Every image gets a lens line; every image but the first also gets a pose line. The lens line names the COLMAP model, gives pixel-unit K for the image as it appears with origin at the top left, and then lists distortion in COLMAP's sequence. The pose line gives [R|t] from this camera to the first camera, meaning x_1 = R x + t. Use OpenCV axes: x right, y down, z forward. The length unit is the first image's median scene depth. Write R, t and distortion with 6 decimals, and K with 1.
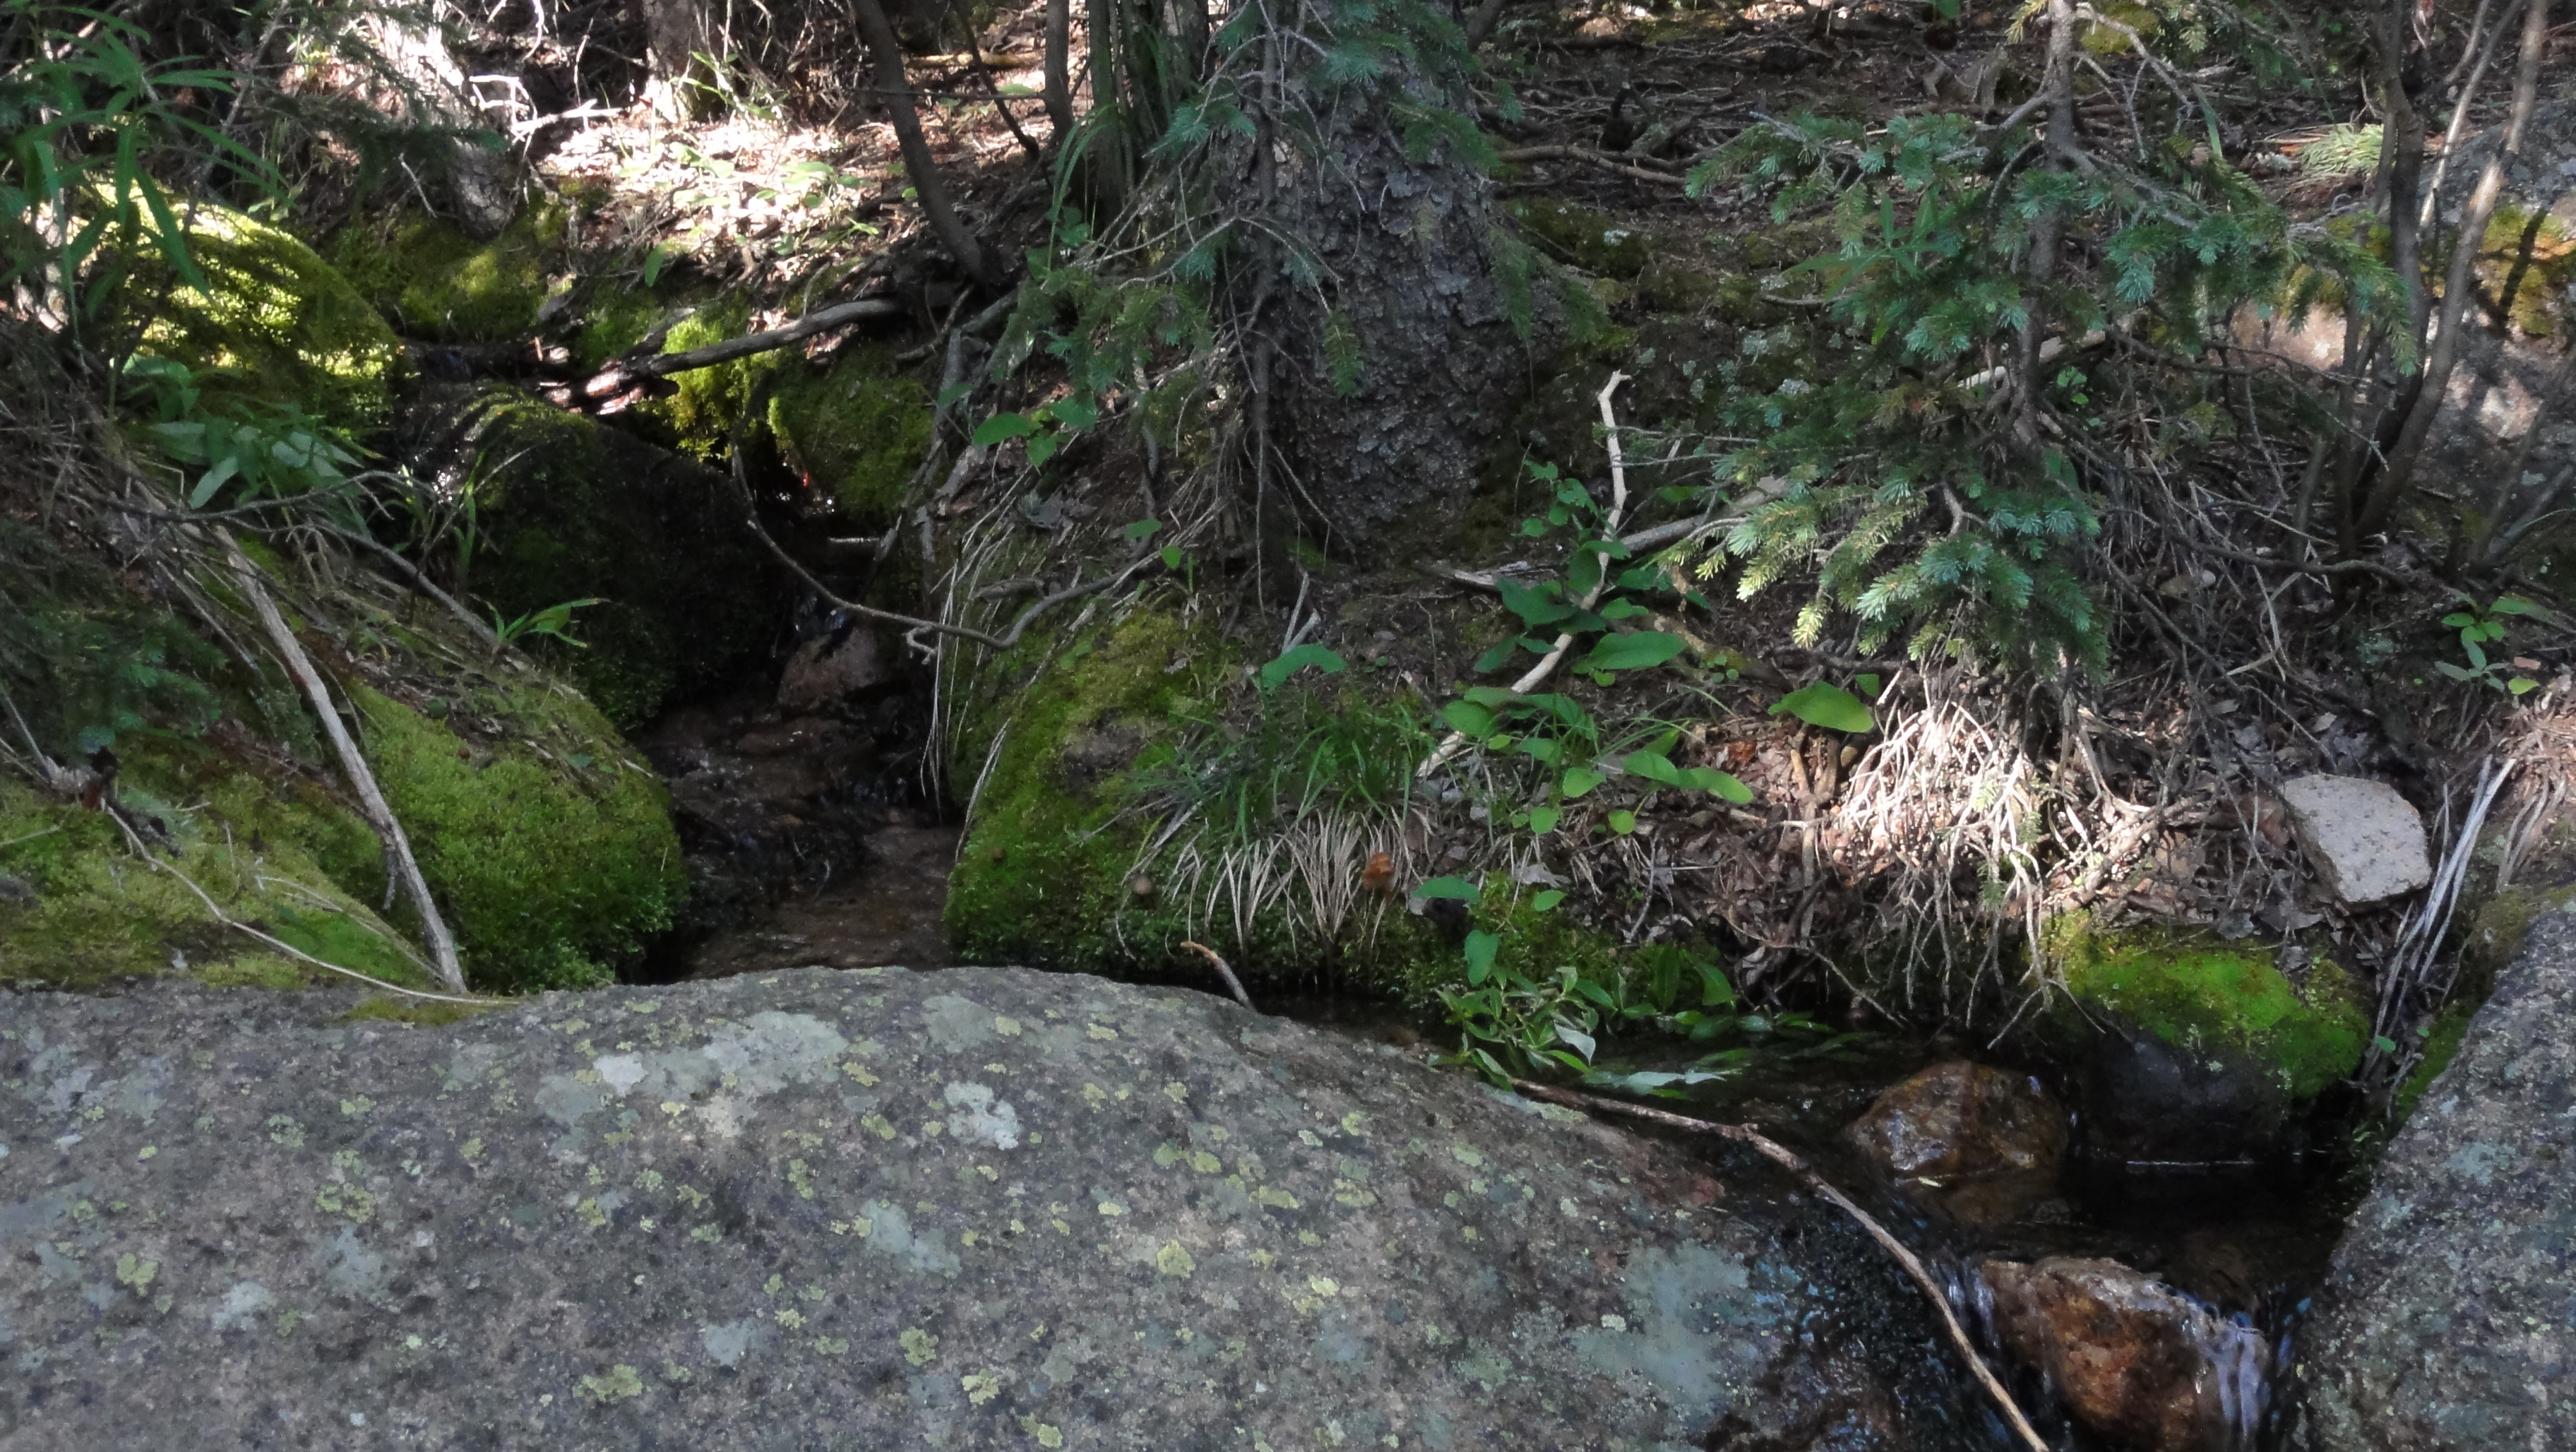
lens RADIAL K [[3651.5, 0, 1288.0], [0, 3651.5, 726.0], [0, 0, 1]] dist [0.007492, -0.027428]
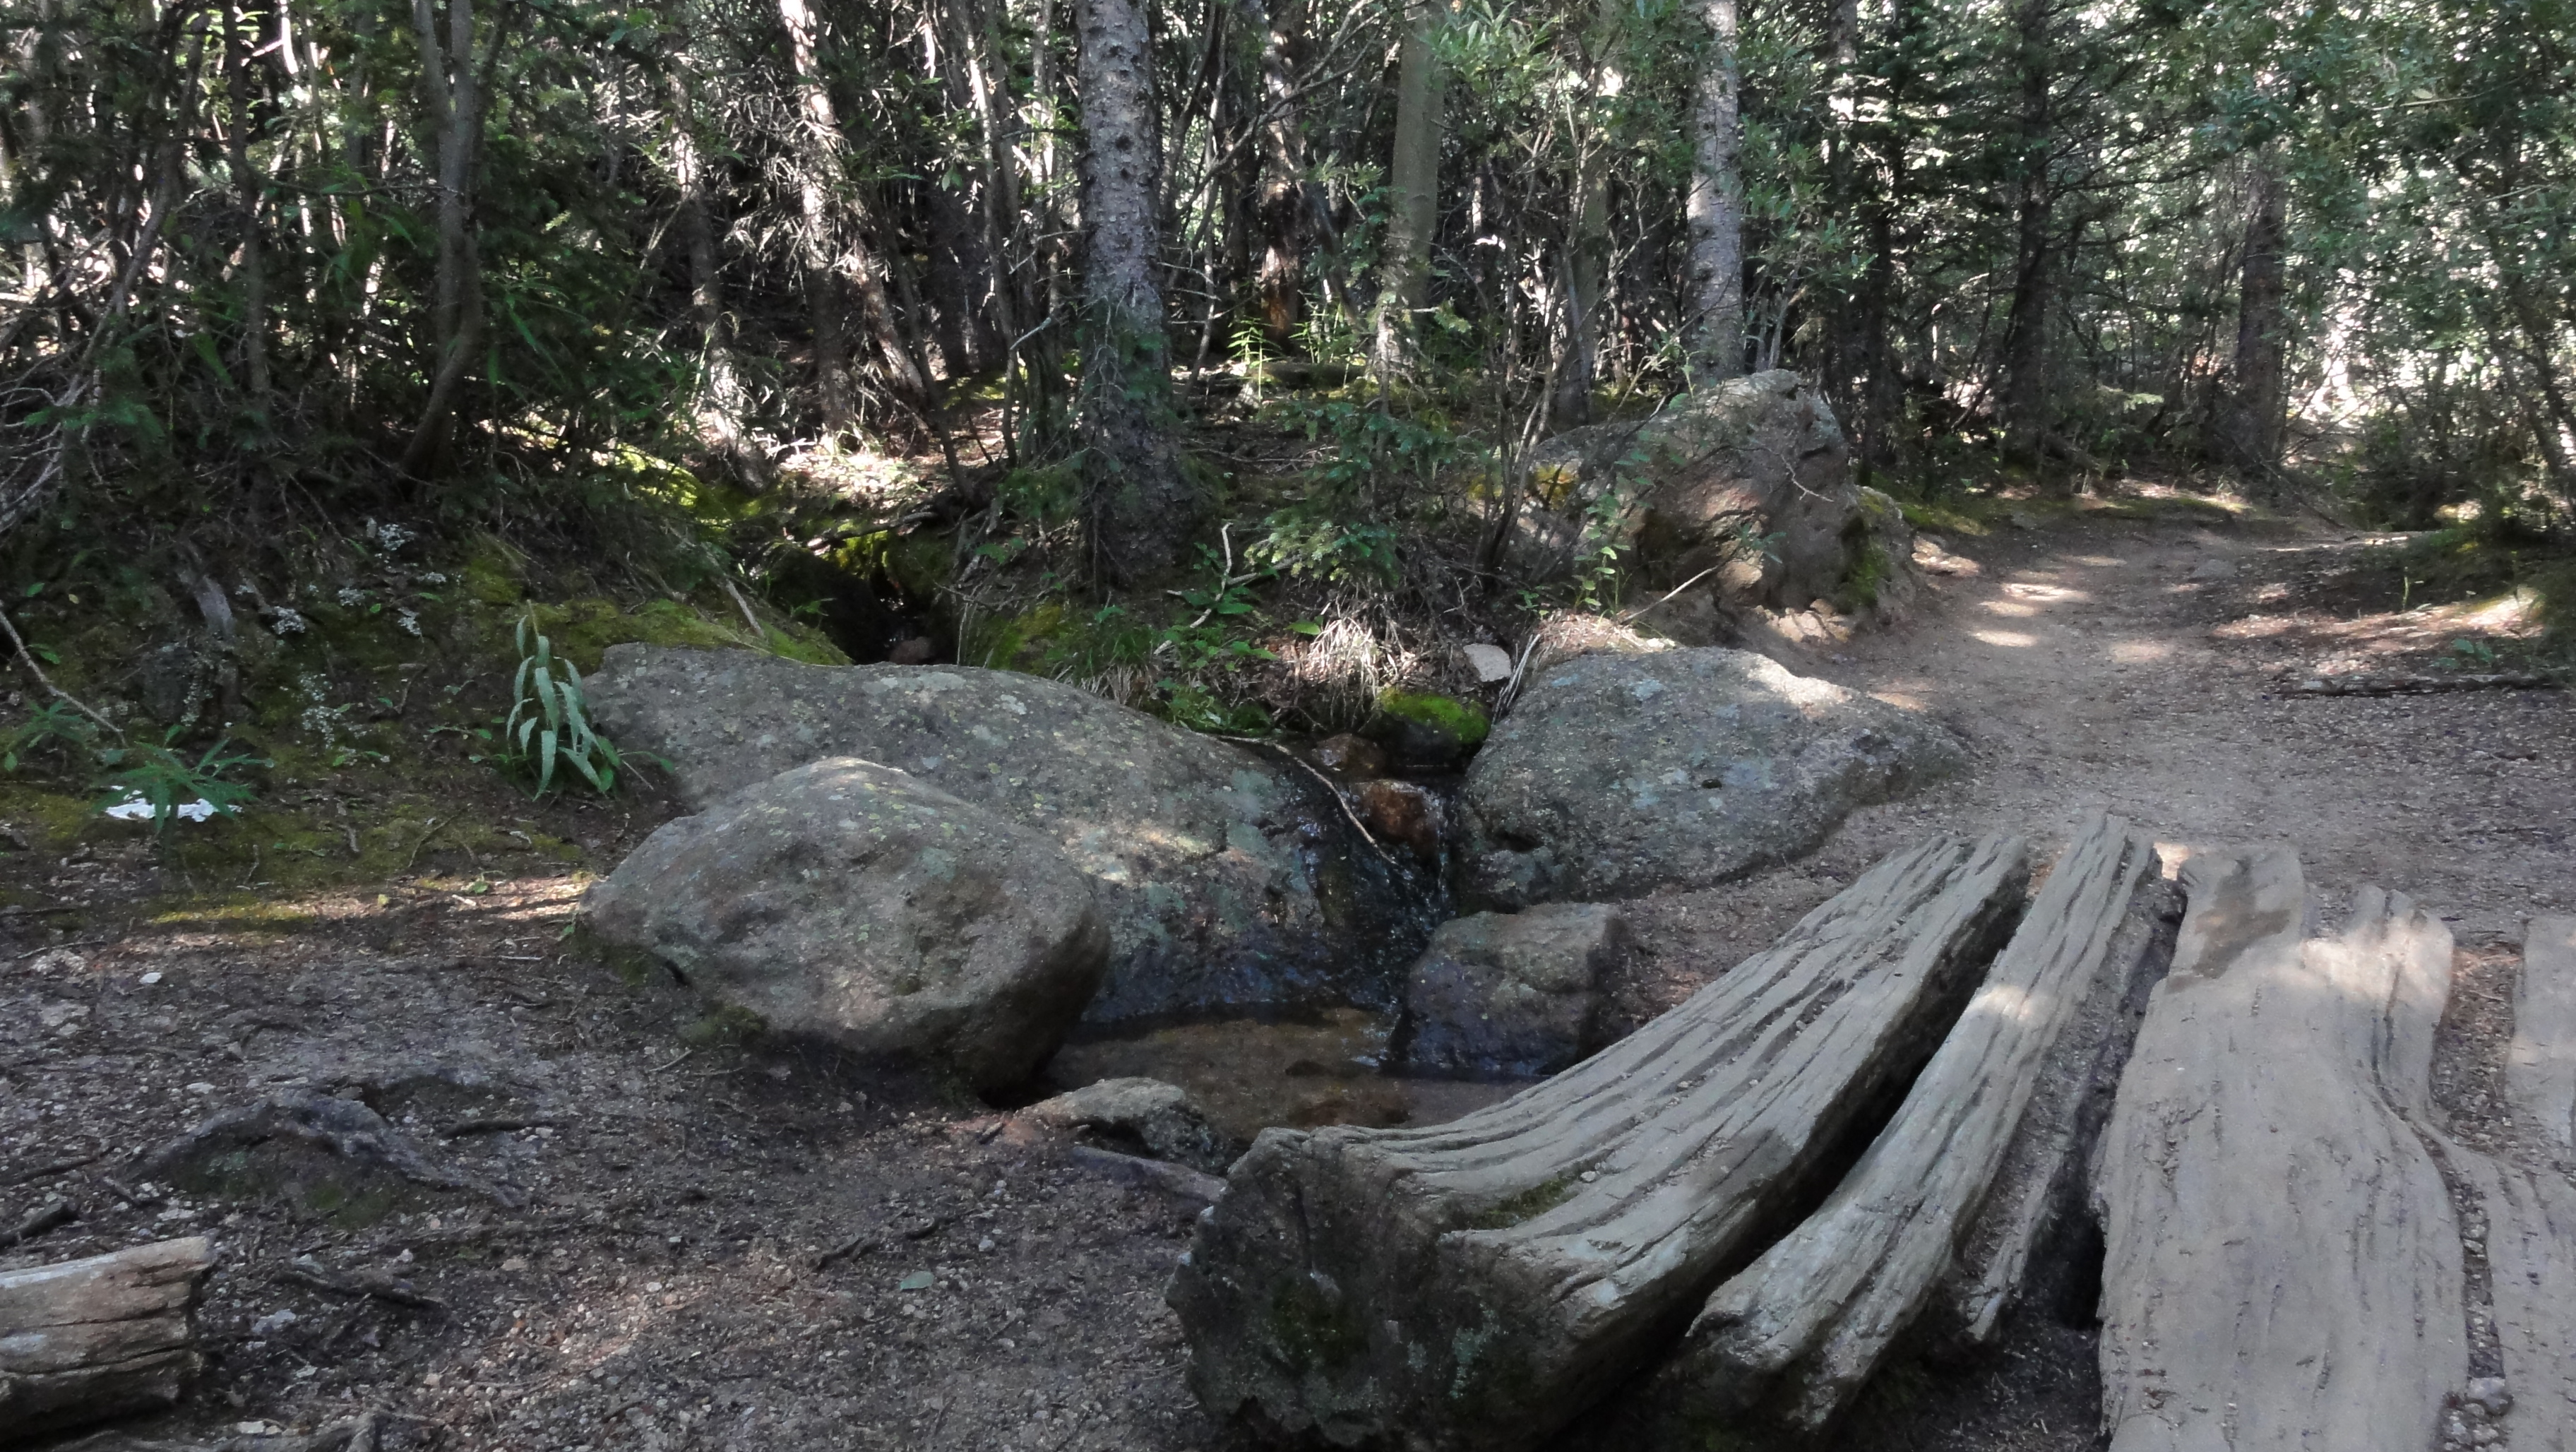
lens RADIAL K [[1828.0, 0, 1288.0], [0, 1828.0, 726.0], [0, 0, 1]] dist [-0.000384, -0.000382]
pose [[0.991608, 0.018874, 0.127893, -0.039503], [-0.008860, 0.996881, -0.078424, 0.178178], [-0.128974, 0.076633, 0.988683, -0.356012]]
